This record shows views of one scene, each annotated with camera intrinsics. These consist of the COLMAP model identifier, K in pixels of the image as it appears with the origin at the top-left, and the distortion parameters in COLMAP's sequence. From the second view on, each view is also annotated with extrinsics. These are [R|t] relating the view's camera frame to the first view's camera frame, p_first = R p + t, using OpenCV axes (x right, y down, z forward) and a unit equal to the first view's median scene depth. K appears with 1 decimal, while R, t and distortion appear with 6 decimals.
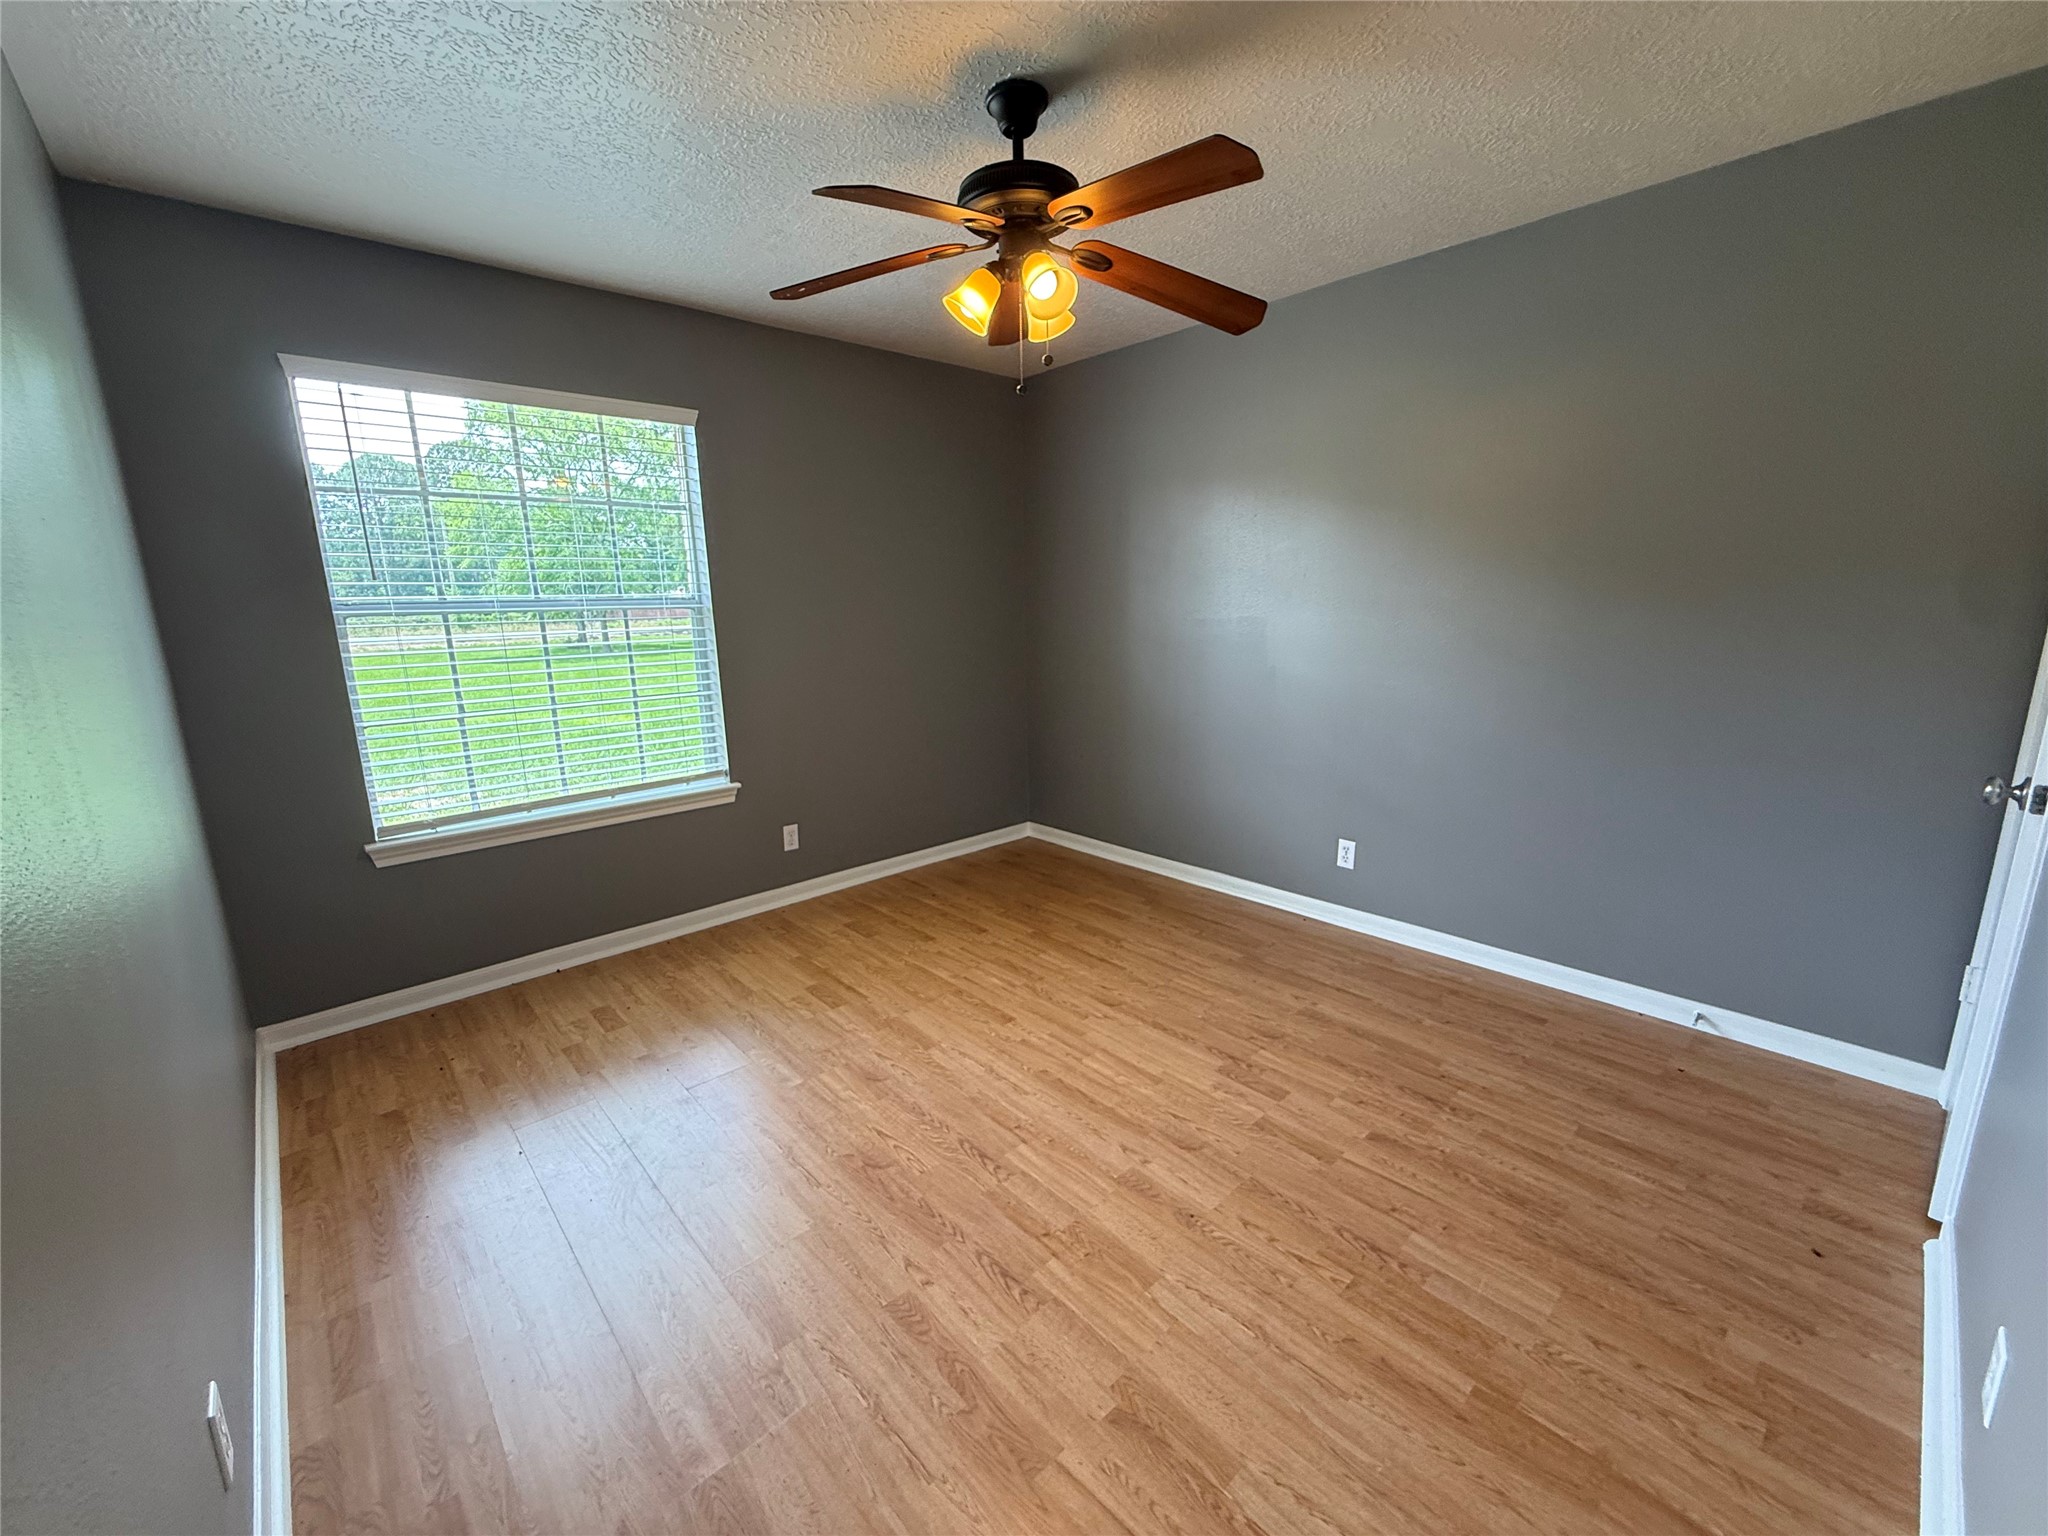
lens RADIAL K [[817.8, 0, 1020.7], [0, 817.8, 769.1], [0, 0, 1]] dist [0.001275, -0.000667]
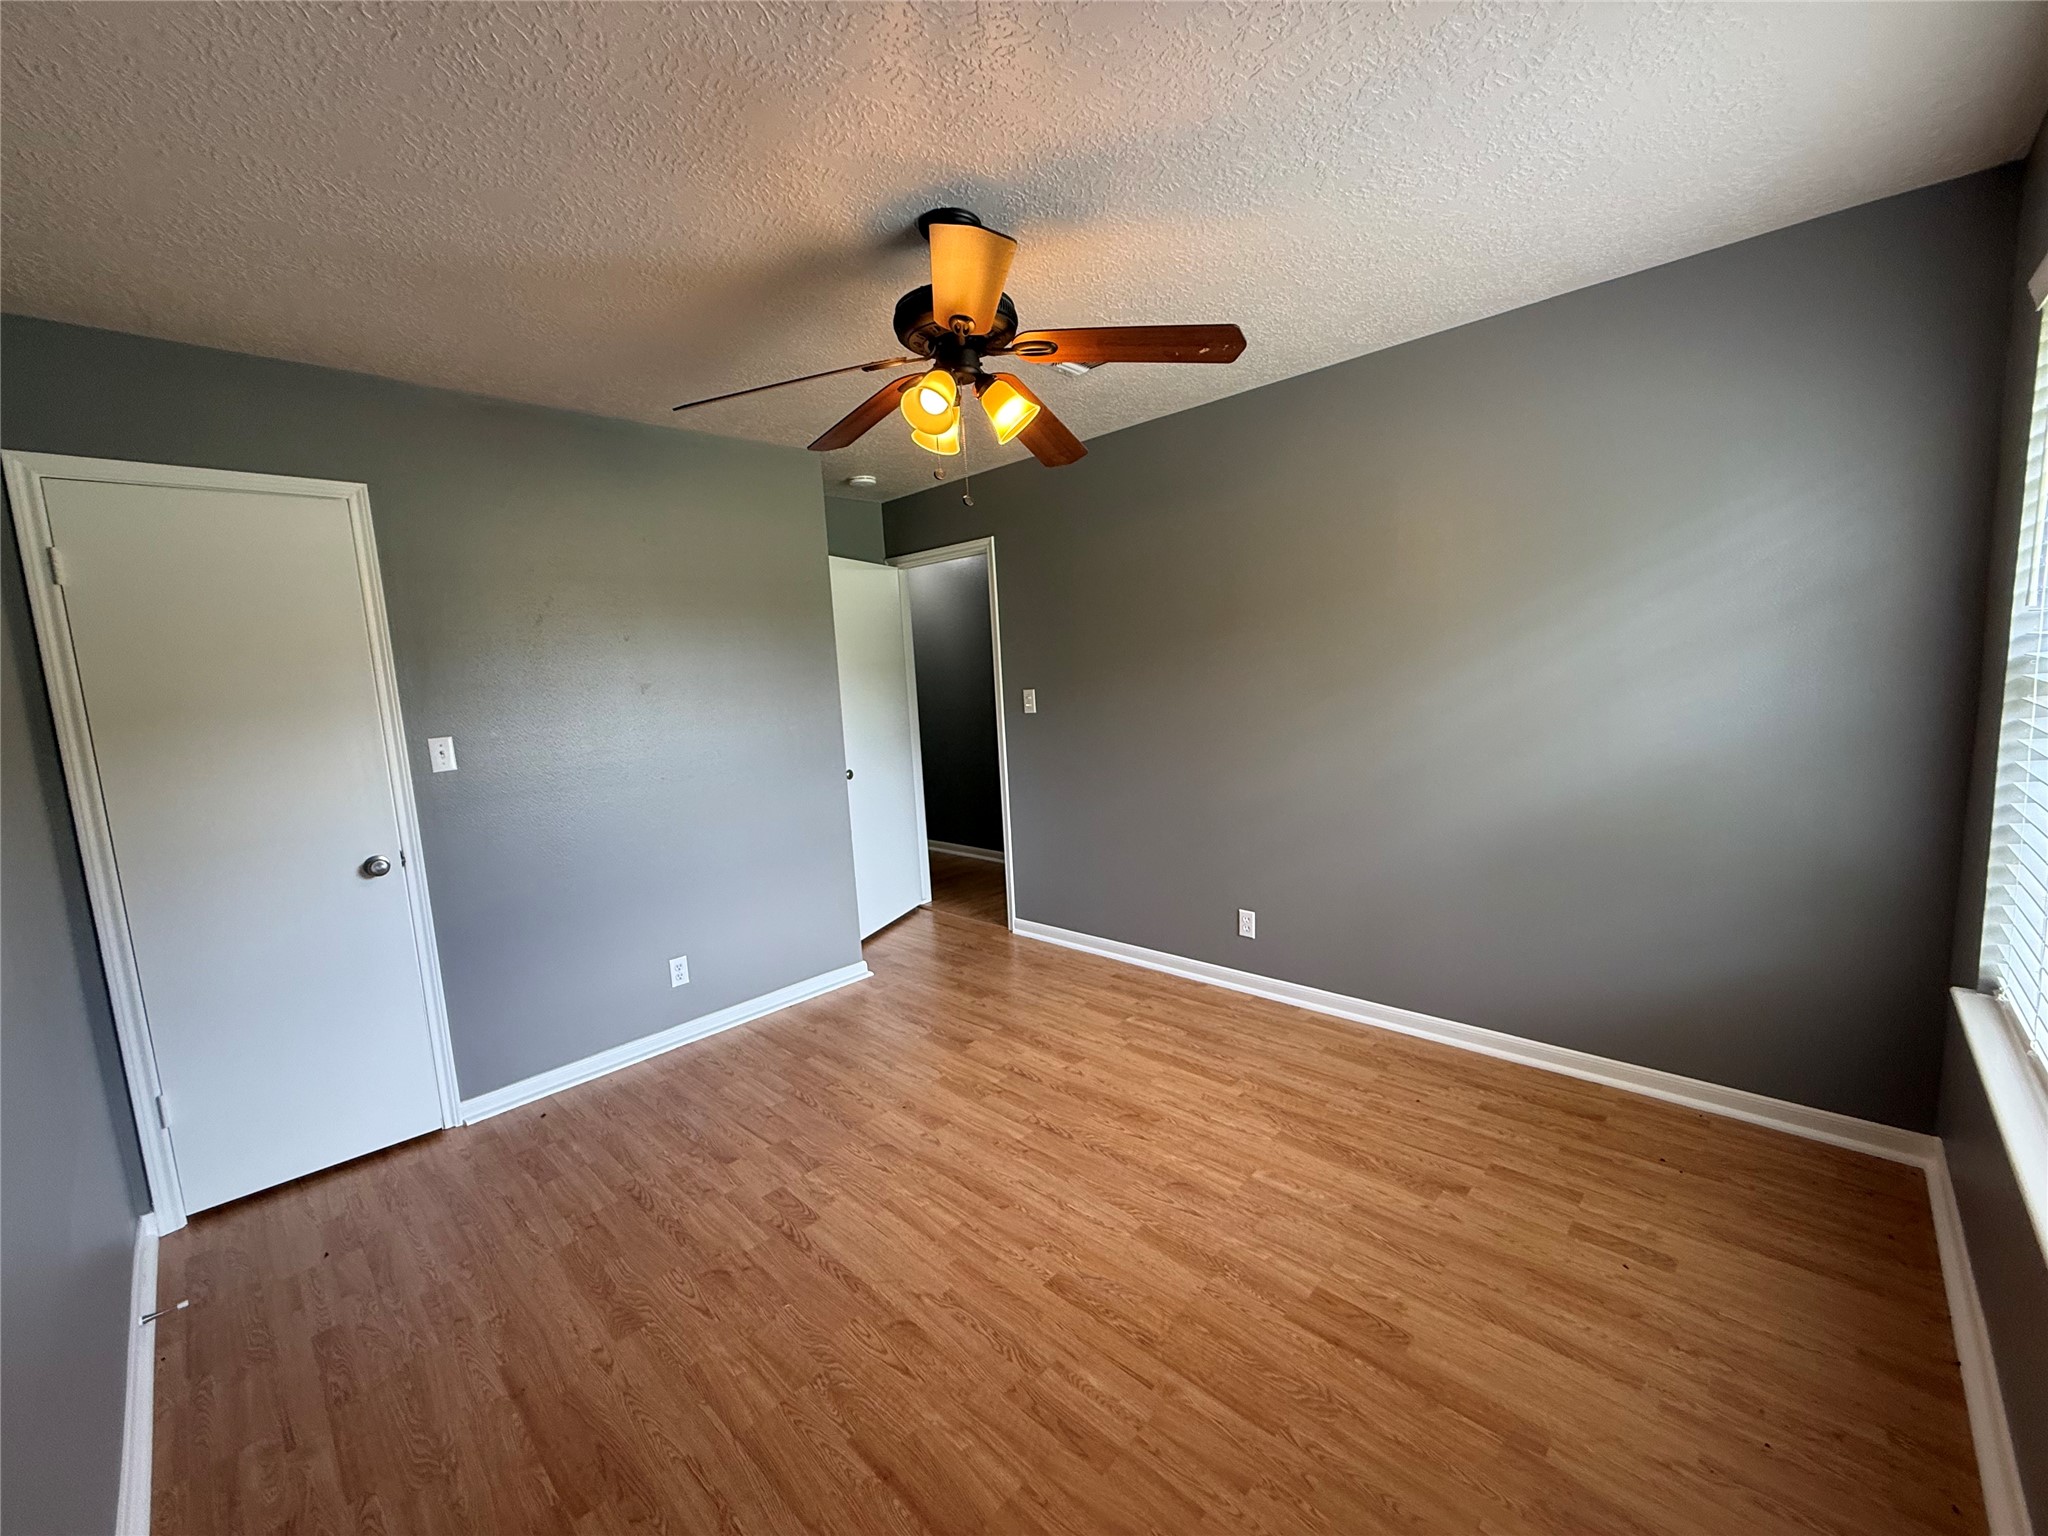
lens RADIAL K [[817.8, 0, 1020.7], [0, 817.8, 769.1], [0, 0, 1]] dist [0.001275, -0.000667]
pose [[-0.994854, 0.087627, -0.050859, 0.012498], [0.066085, 0.941722, 0.329836, -0.397925], [0.076798, 0.324778, -0.942667, 1.692227]]
